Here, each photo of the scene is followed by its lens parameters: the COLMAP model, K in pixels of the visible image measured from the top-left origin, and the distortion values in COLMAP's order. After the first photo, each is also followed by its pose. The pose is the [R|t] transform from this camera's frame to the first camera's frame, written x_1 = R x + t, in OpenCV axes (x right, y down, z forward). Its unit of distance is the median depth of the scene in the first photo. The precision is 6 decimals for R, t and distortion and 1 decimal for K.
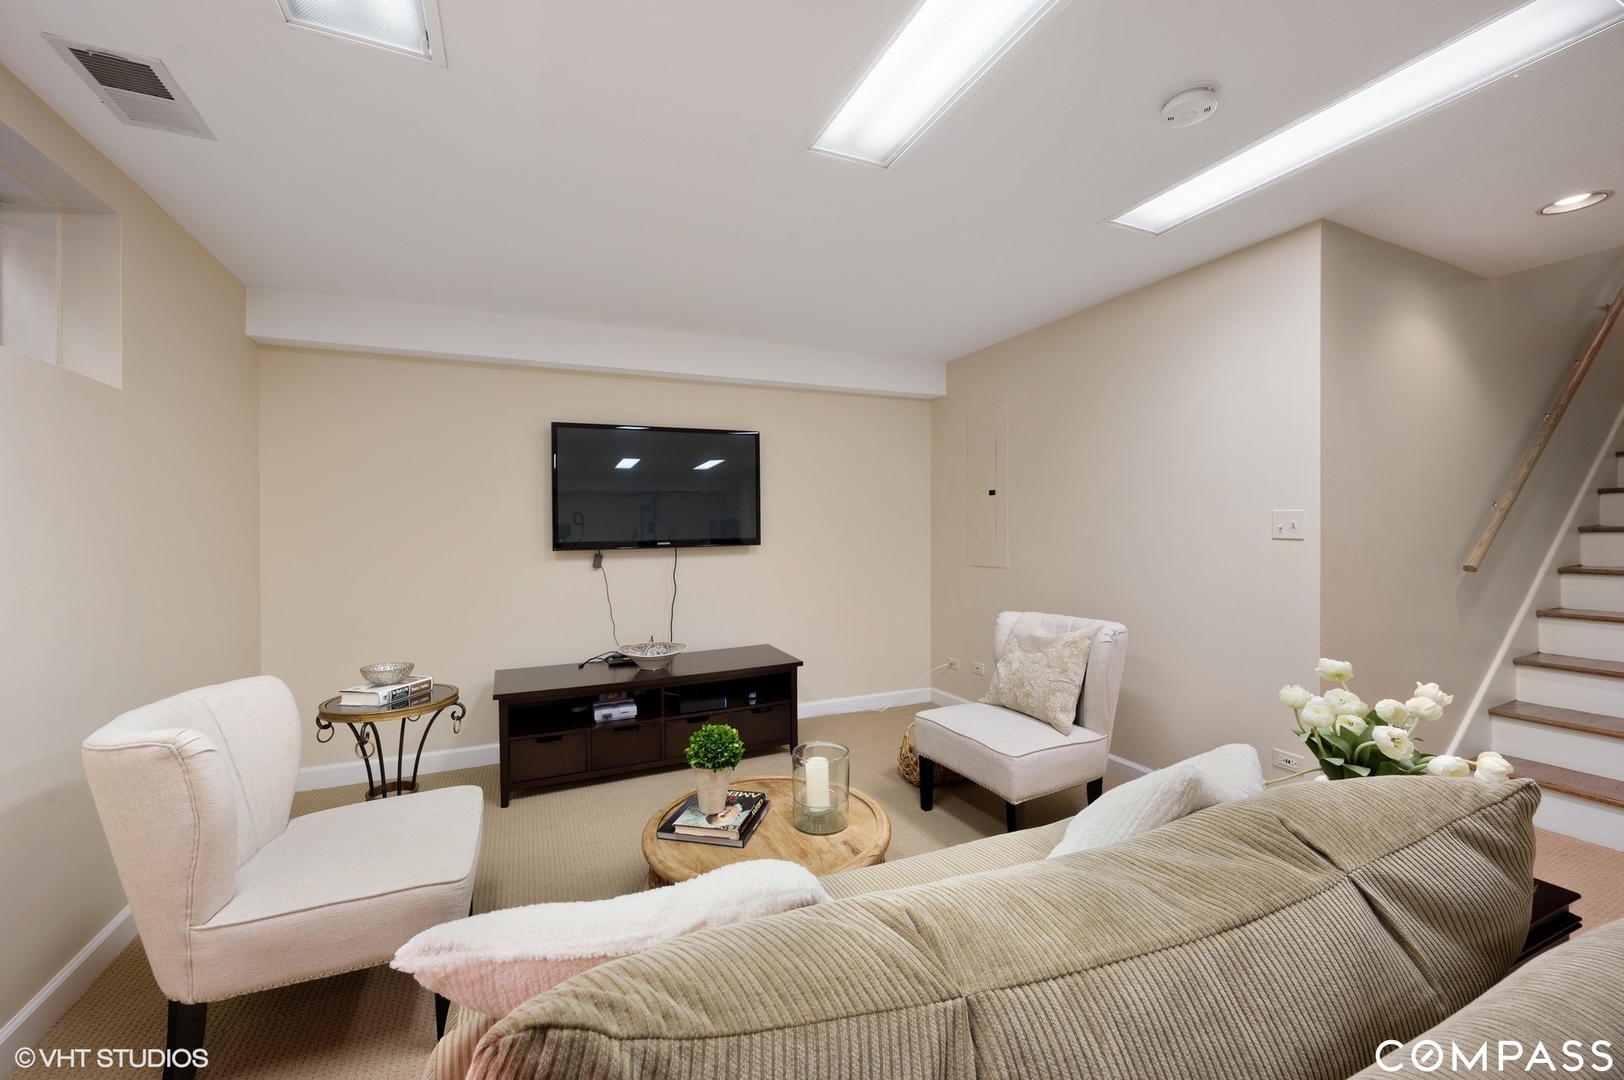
lens RADIAL K [[645.1, 0, 816.9], [0, 645.1, 525.5], [0, 0, 1]] dist [0.005960, -0.000486]
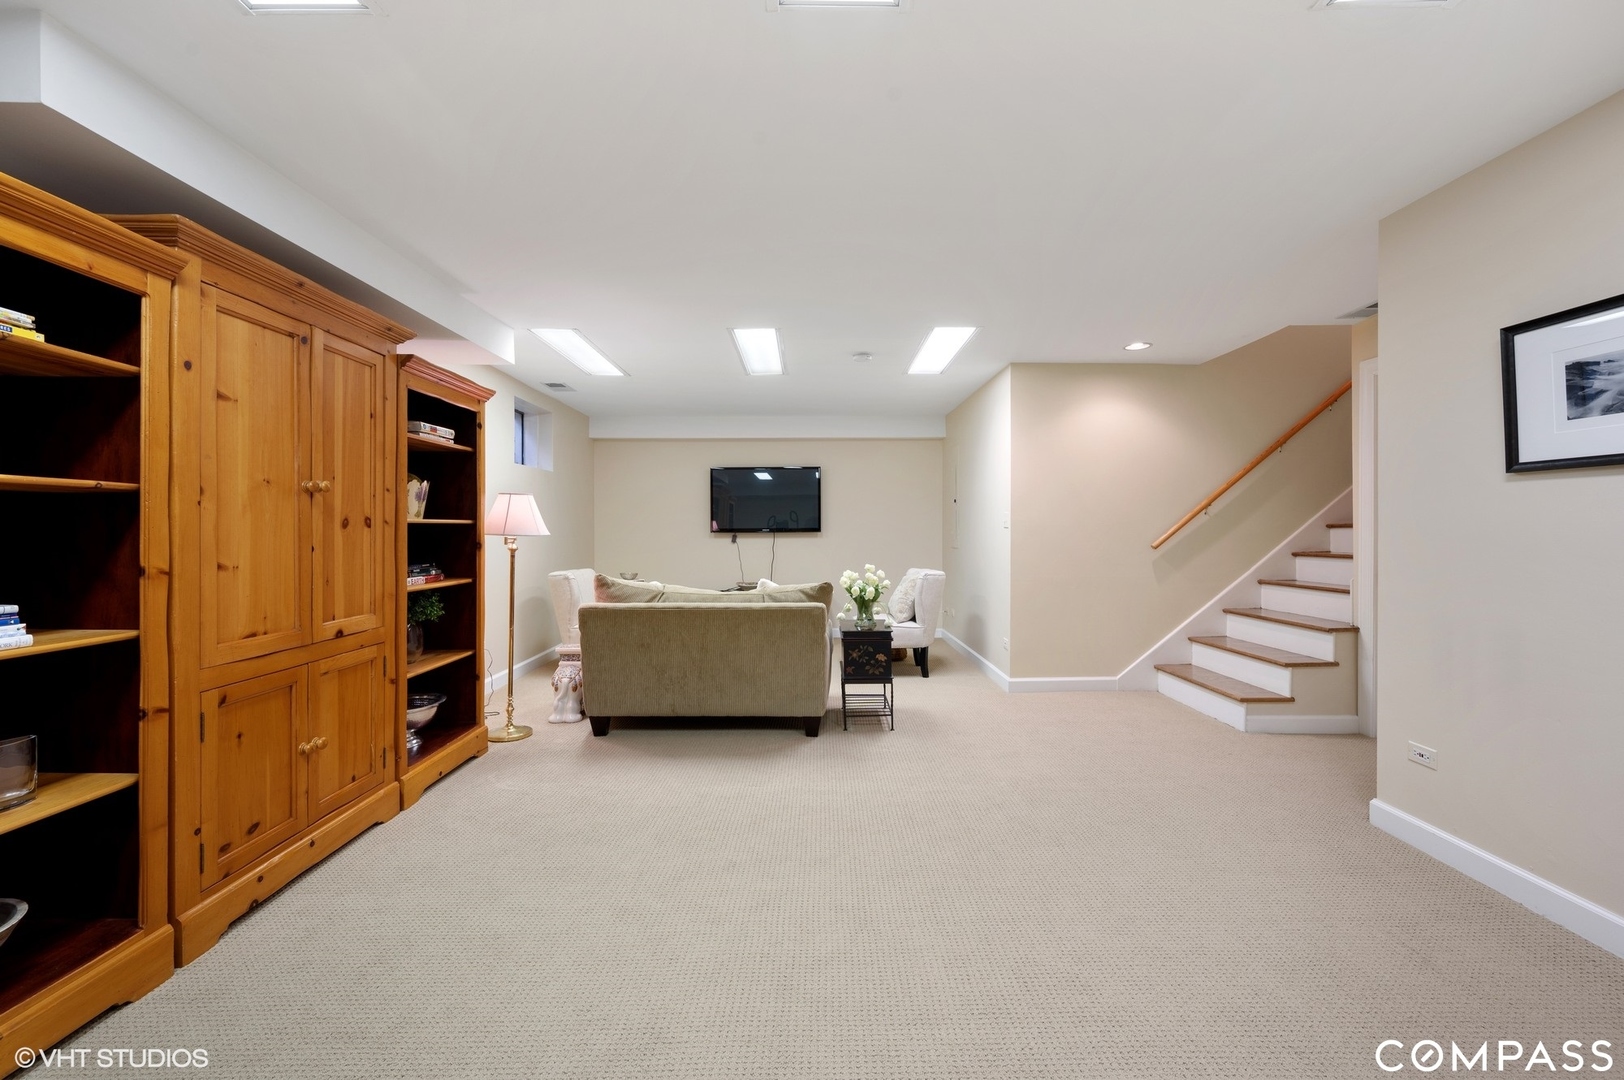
lens RADIAL K [[685.6, 0, 809.0], [0, 685.6, 533.7], [0, 0, 1]] dist [-0.009029, -0.000179]
pose [[0.905215, 0.012814, -0.424761, 0.705227], [-0.006856, 0.999856, 0.015551, 0.006994], [0.424899, -0.011165, 0.905172, -0.714760]]
